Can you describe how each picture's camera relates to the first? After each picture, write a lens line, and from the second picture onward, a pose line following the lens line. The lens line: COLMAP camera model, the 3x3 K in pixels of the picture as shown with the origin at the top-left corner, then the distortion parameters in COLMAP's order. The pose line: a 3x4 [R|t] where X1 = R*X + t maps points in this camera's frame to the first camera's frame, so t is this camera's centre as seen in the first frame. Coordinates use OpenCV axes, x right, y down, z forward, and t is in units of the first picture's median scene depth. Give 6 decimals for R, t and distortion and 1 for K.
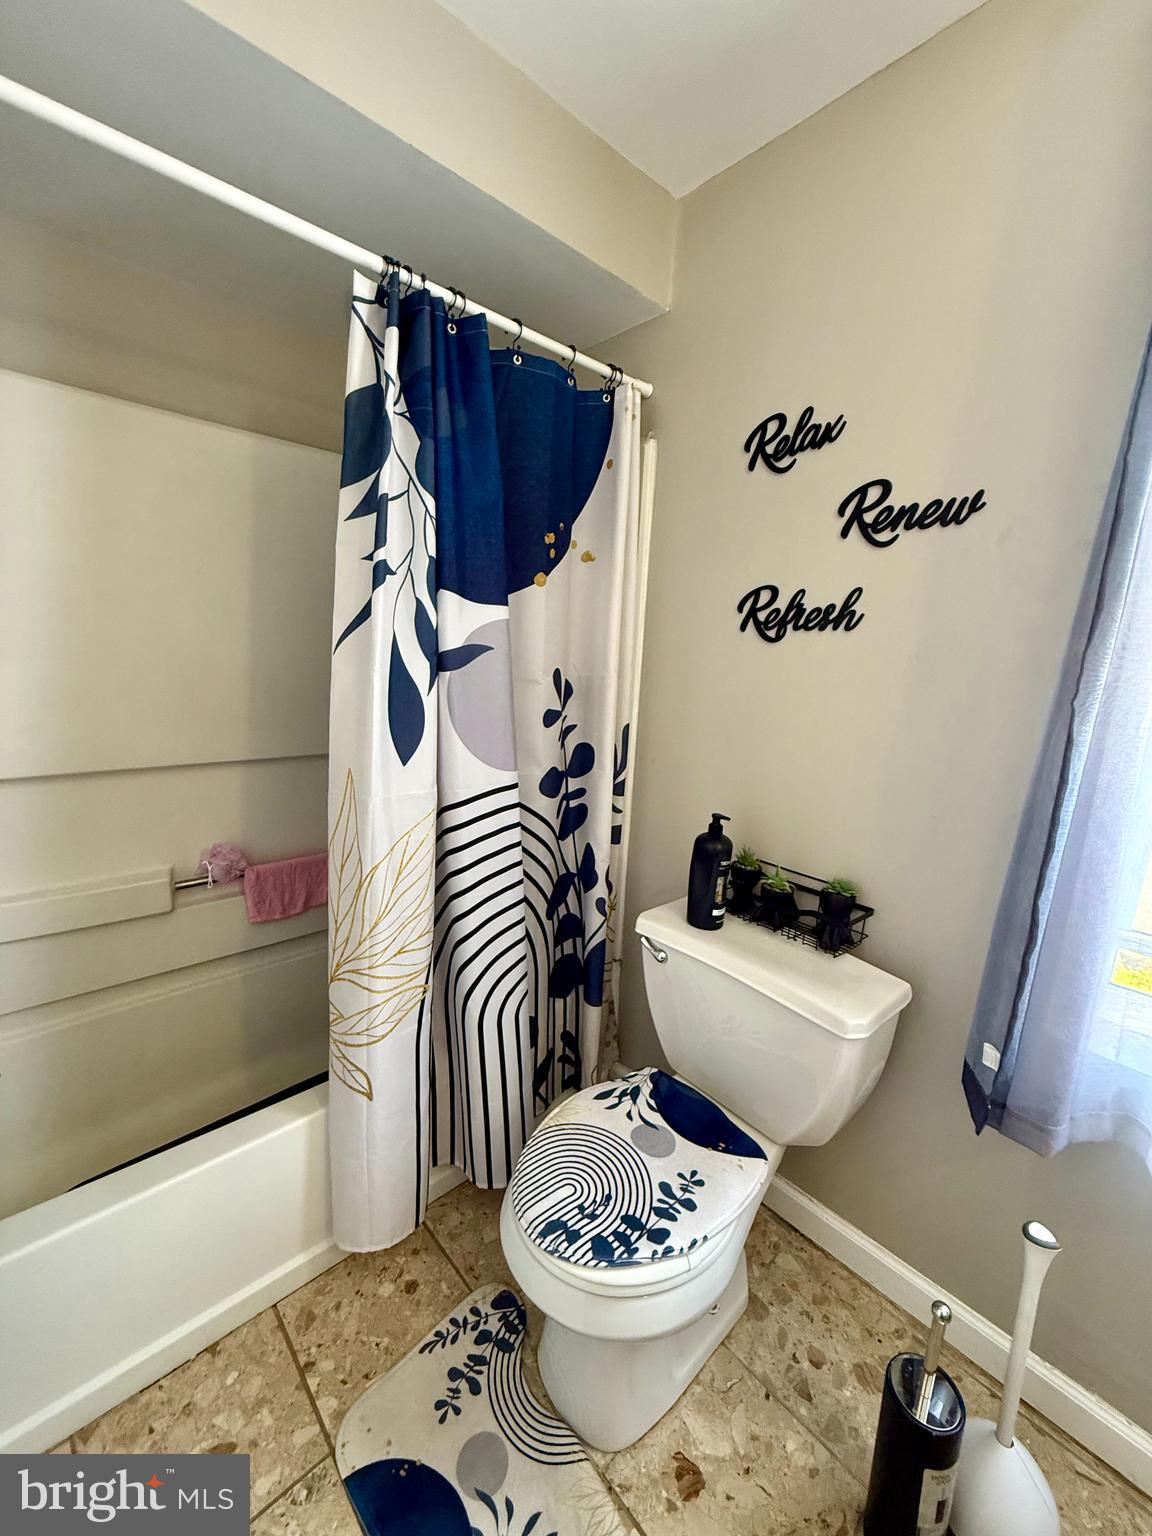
lens RADIAL K [[614.2, 0, 576.0], [0, 614.2, 771.5], [0, 0, 1]] dist [-0.000568, 0.000559]
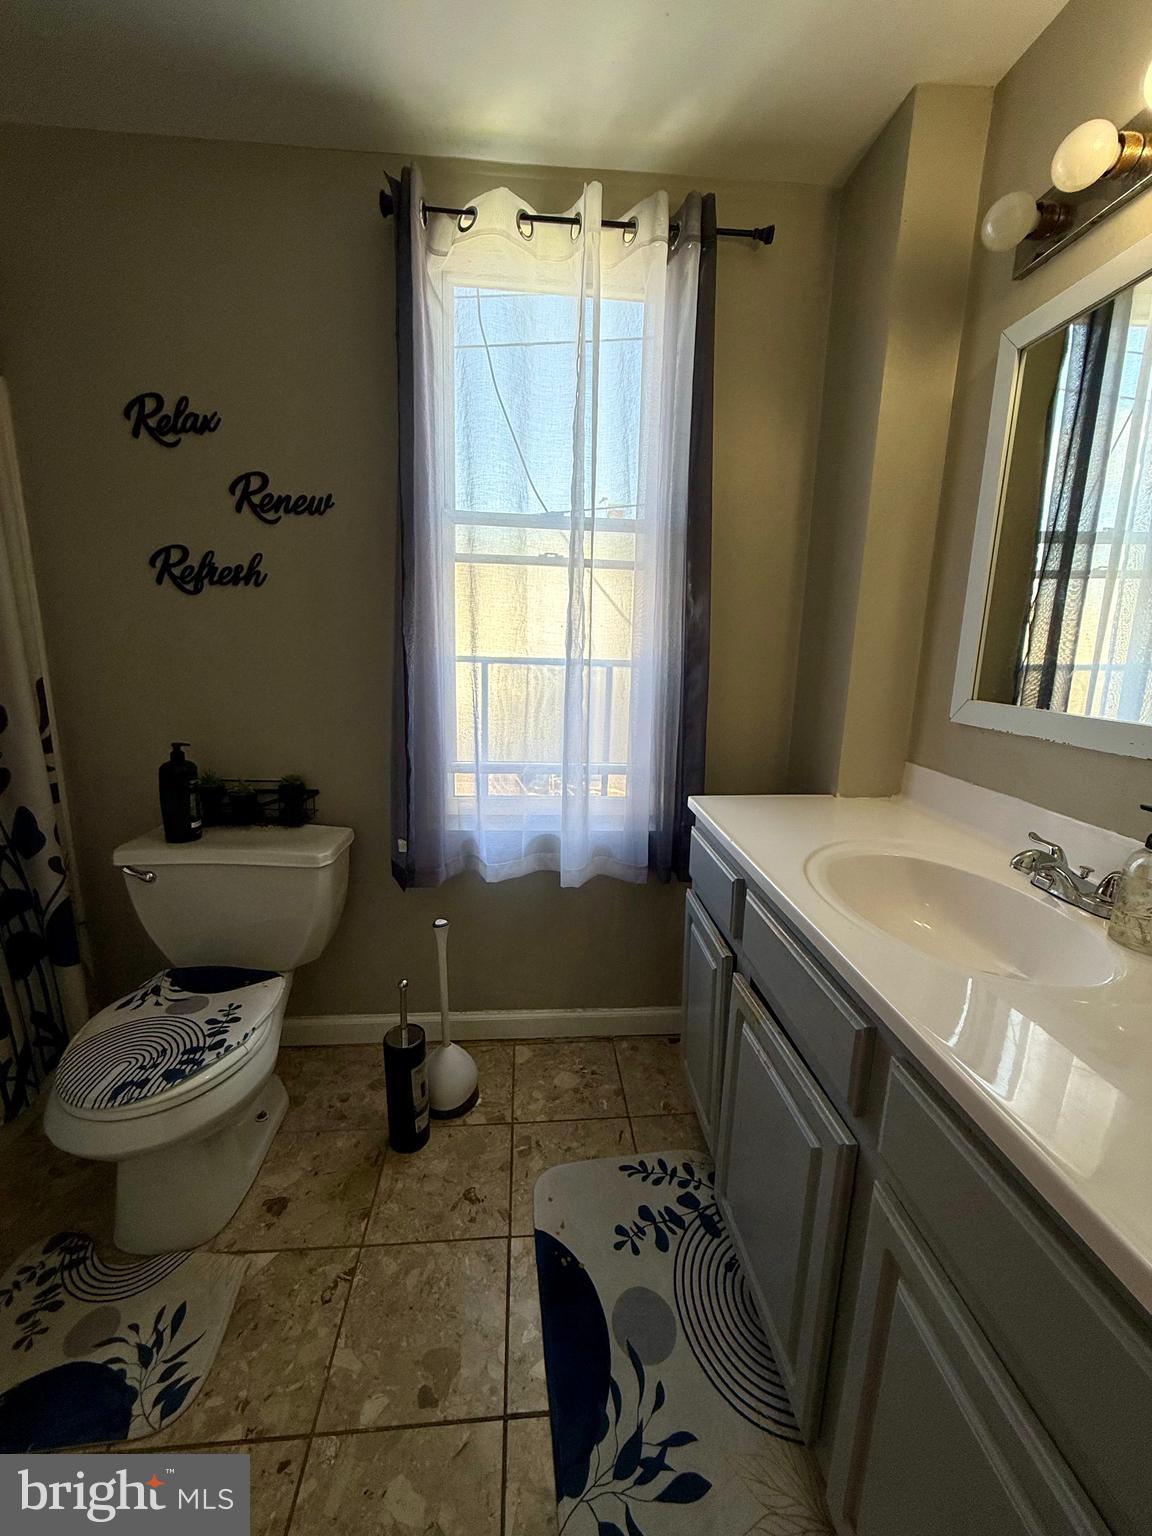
lens RADIAL K [[614.2, 0, 574.0], [0, 614.2, 764.9], [0, 0, 1]] dist [-0.000568, 0.000559]
pose [[0.617597, -0.188419, 0.763591, -0.213342], [0.151242, 0.981211, 0.119792, 0.090528], [-0.771816, 0.041503, 0.634490, -0.338906]]
